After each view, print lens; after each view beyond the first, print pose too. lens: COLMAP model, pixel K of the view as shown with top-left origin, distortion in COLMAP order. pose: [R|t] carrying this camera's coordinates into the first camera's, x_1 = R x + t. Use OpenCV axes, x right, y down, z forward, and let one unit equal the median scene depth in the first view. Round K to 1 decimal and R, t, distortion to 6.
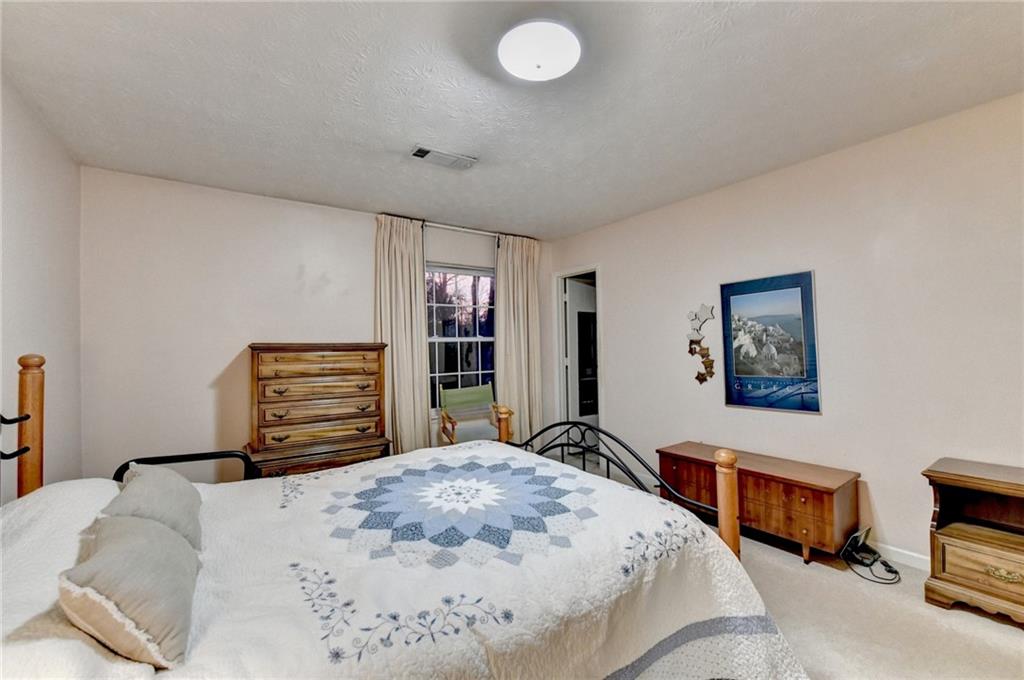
lens RADIAL K [[410.1, 0, 508.7], [0, 410.1, 340.5], [0, 0, 1]] dist [-0.024816, -0.000186]
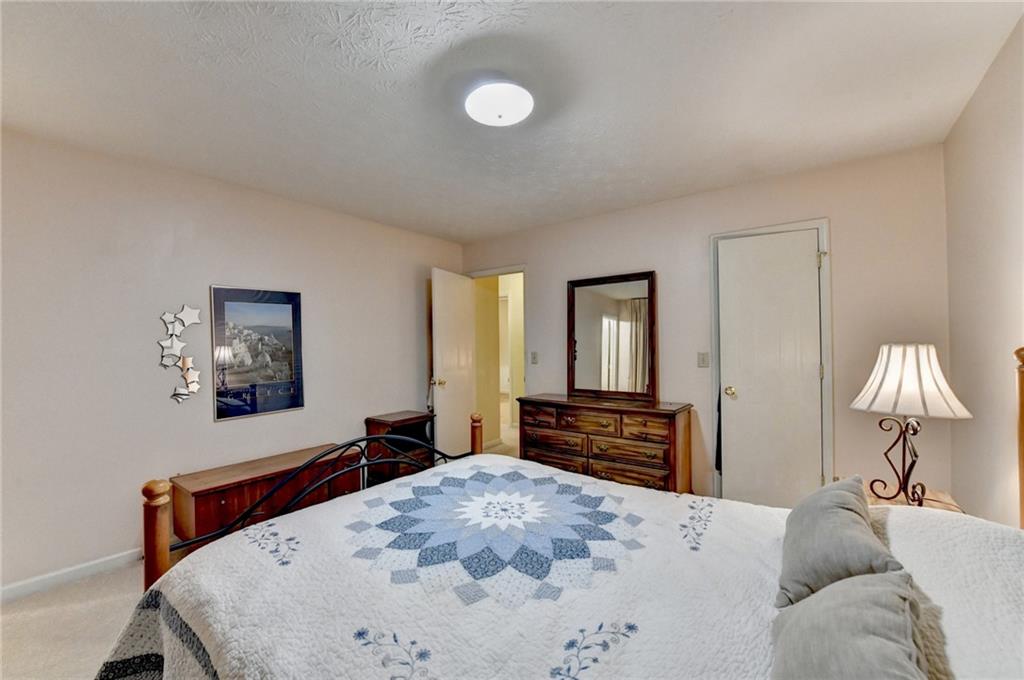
lens RADIAL K [[410.1, 0, 506.7], [0, 410.1, 342.5], [0, 0, 1]] dist [-0.024816, -0.000186]
pose [[-0.307377, 0.026115, 0.951229, -0.590107], [0.004882, 0.999653, -0.025867, 0.013457], [-0.951575, -0.003307, -0.307398, 0.747924]]
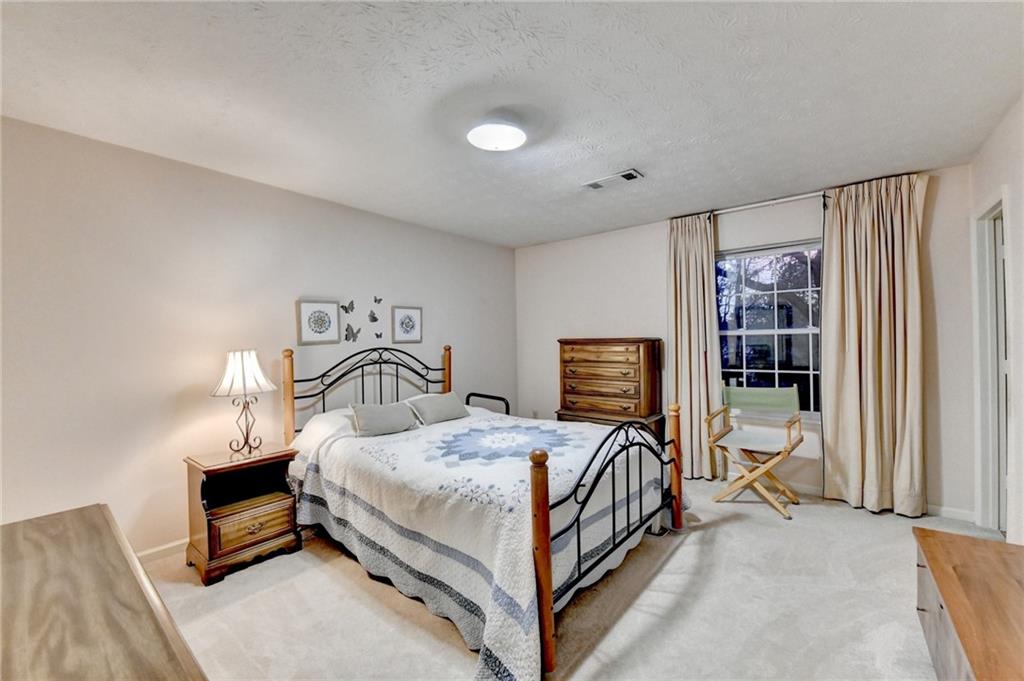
lens RADIAL K [[410.1, 0, 504.2], [0, 410.1, 341.4], [0, 0, 1]] dist [-0.024816, -0.000186]
pose [[0.290146, 0.011106, -0.956918, 0.794139], [0.023540, 0.999547, 0.018738, -0.017313], [0.956693, -0.027963, 0.289753, 0.324067]]
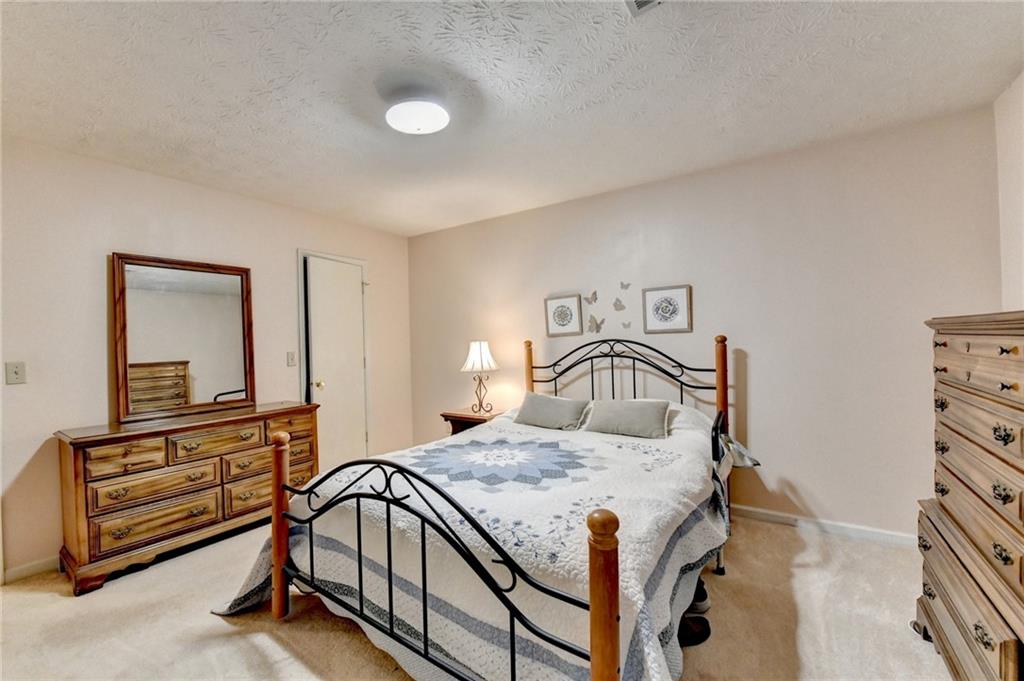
lens RADIAL K [[410.1, 0, 502.6], [0, 410.1, 340.7], [0, 0, 1]] dist [-0.024816, -0.000186]
pose [[-0.931767, 0.038947, -0.360961, 0.171779], [0.044495, 0.998985, -0.007069, 0.015612], [0.360319, -0.022648, -0.932554, 1.277268]]
